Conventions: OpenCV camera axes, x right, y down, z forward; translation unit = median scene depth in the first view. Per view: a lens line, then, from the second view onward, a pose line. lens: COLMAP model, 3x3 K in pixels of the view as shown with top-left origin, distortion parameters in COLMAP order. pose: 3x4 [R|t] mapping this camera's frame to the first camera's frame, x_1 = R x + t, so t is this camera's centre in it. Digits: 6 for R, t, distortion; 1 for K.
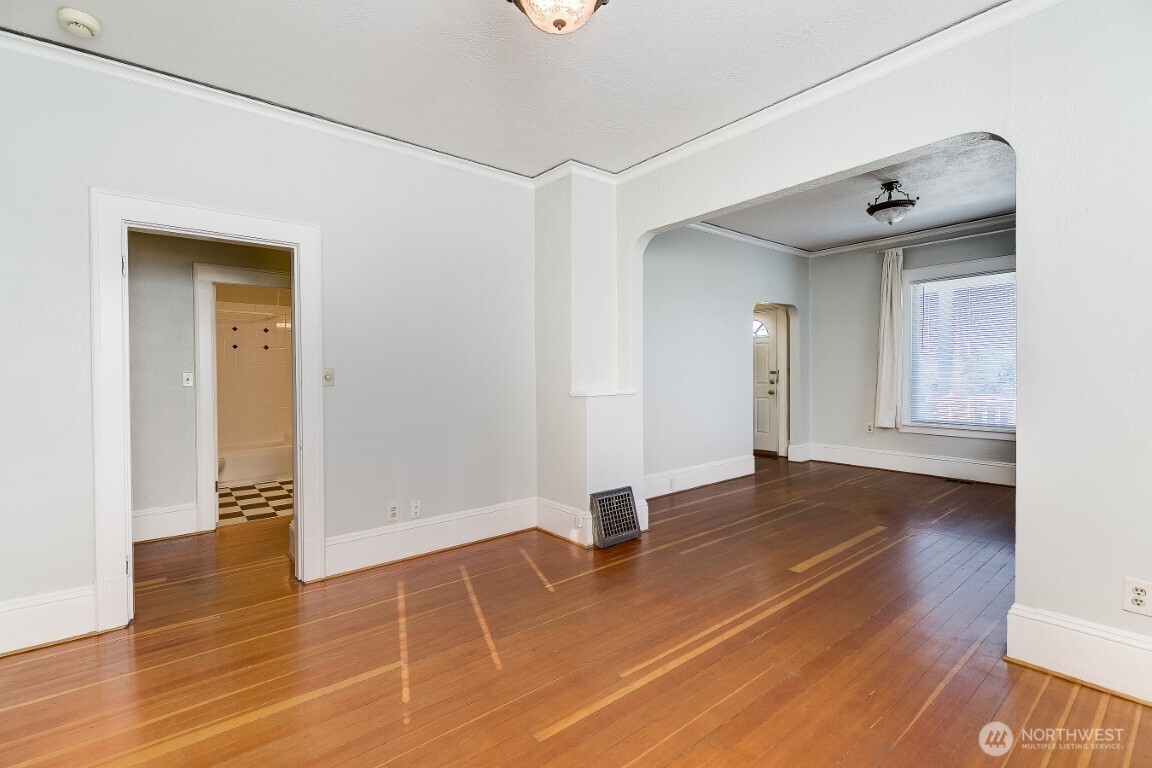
lens RADIAL K [[516.6, 0, 573.8], [0, 516.6, 377.8], [0, 0, 1]] dist [0.032131, -0.012168]
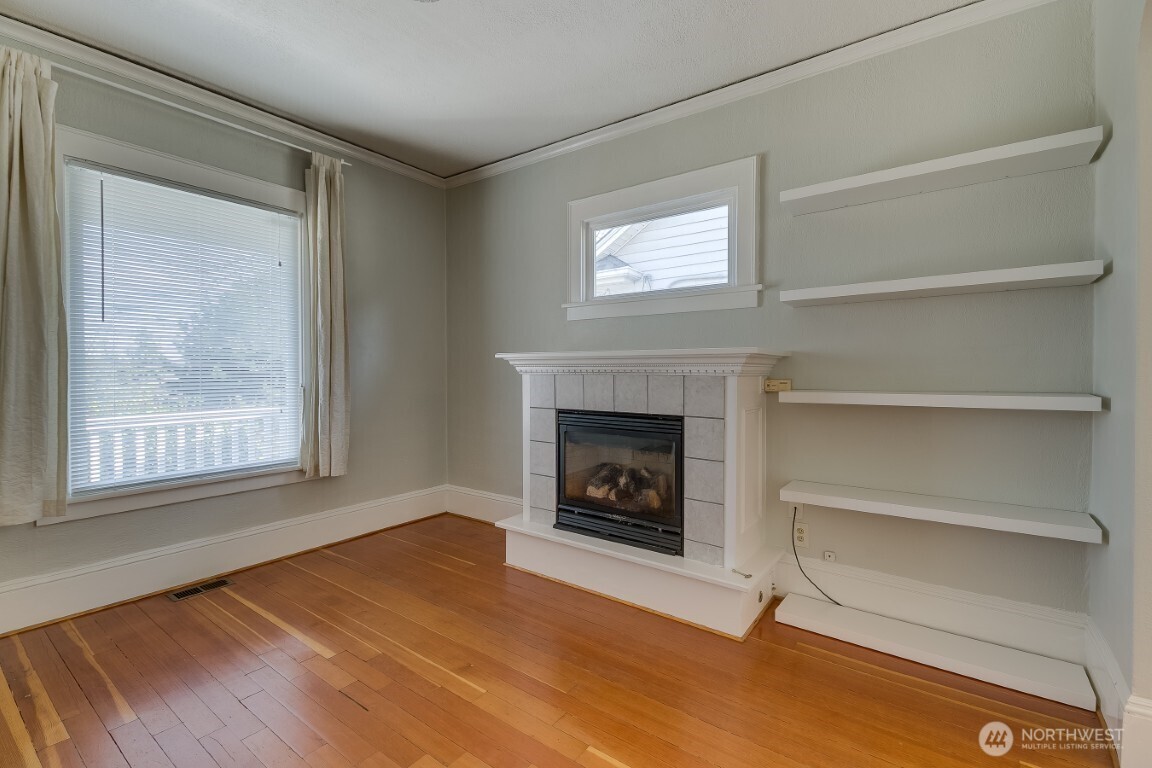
lens RADIAL K [[516.6, 0, 573.8], [0, 516.6, 377.8], [0, 0, 1]] dist [0.032131, -0.012168]
pose [[-0.245142, -0.005575, 0.969471, 0.280555], [0.012754, 0.999878, 0.008974, -0.014191], [-0.969403, 0.014565, -0.245042, 1.444300]]
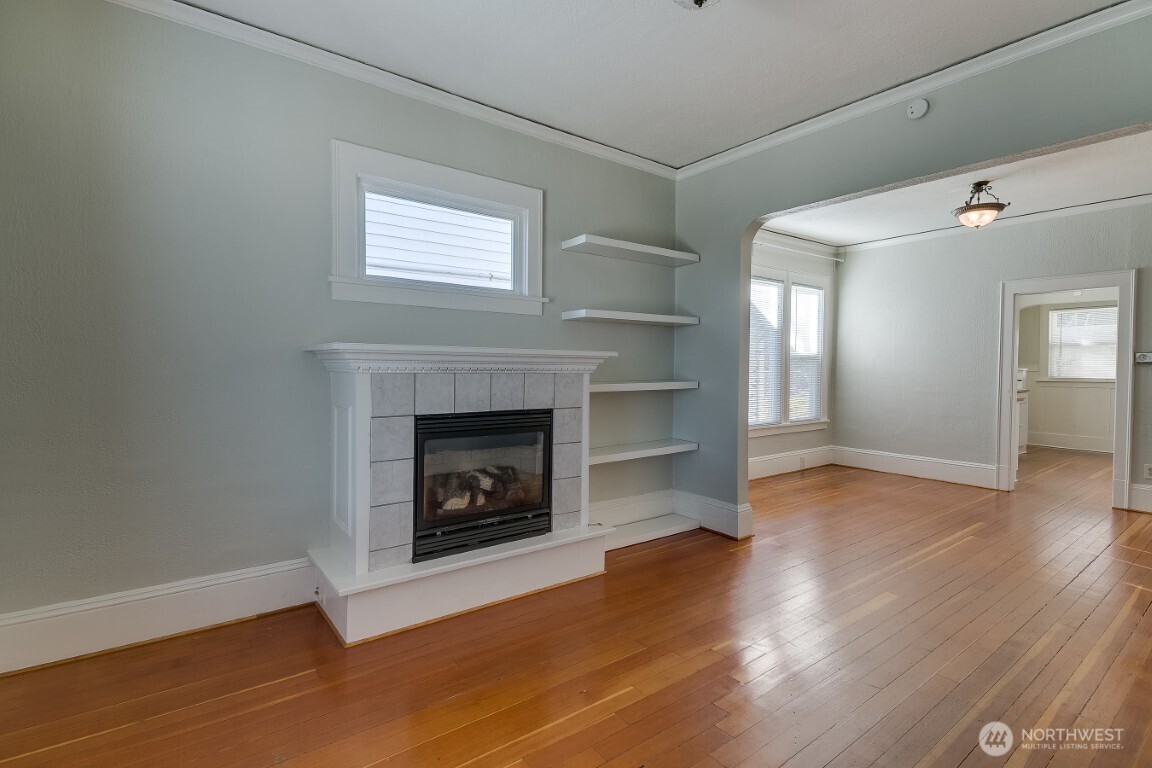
lens RADIAL K [[539.4, 0, 576.0], [0, 539.4, 384.0], [0, 0, 1]] dist [0.019577, 0.000037]
pose [[-0.999228, 0.000646, 0.039280, 0.993890], [0.002280, 0.999133, 0.041560, -0.029563], [-0.039219, 0.041618, -0.998364, 2.080392]]
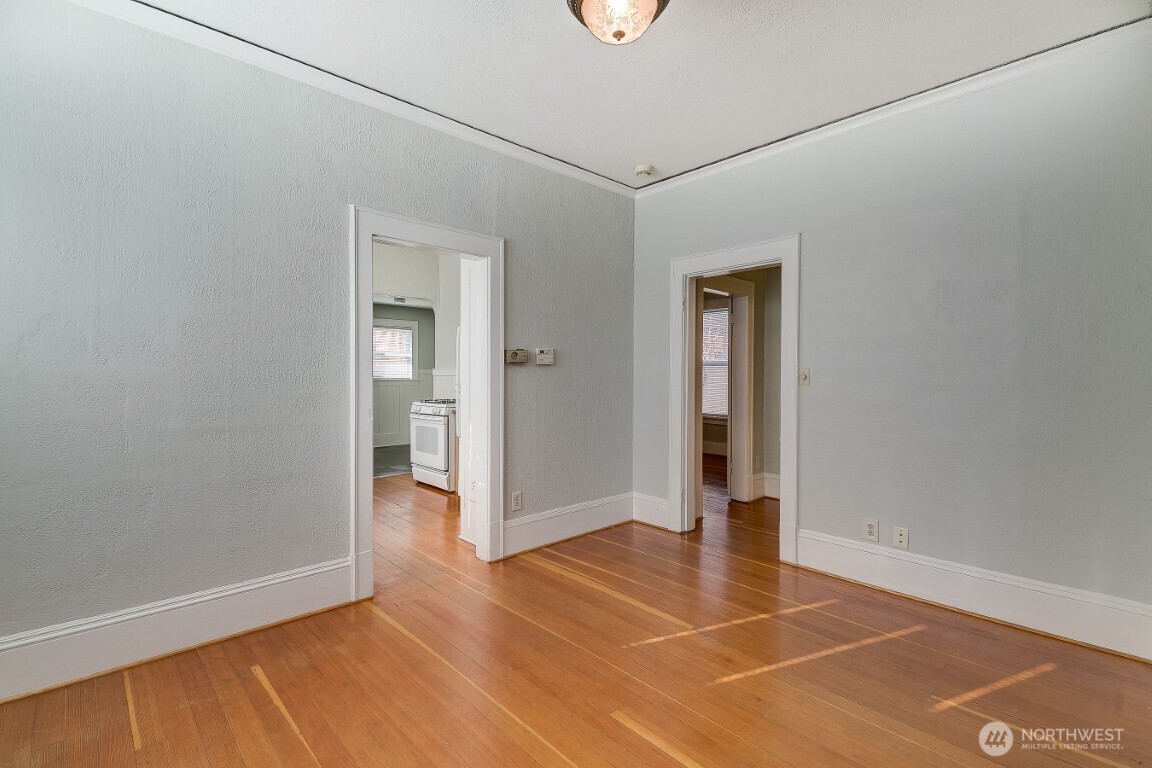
lens RADIAL K [[520.8, 0, 576.0], [0, 520.8, 384.0], [0, 0, 1]] dist [0.032139, -0.011980]
pose [[0.066494, 0.024759, -0.997480, 0.582084], [-0.013109, 0.999627, 0.023938, -0.007047], [0.997701, 0.011484, 0.066794, 0.495086]]
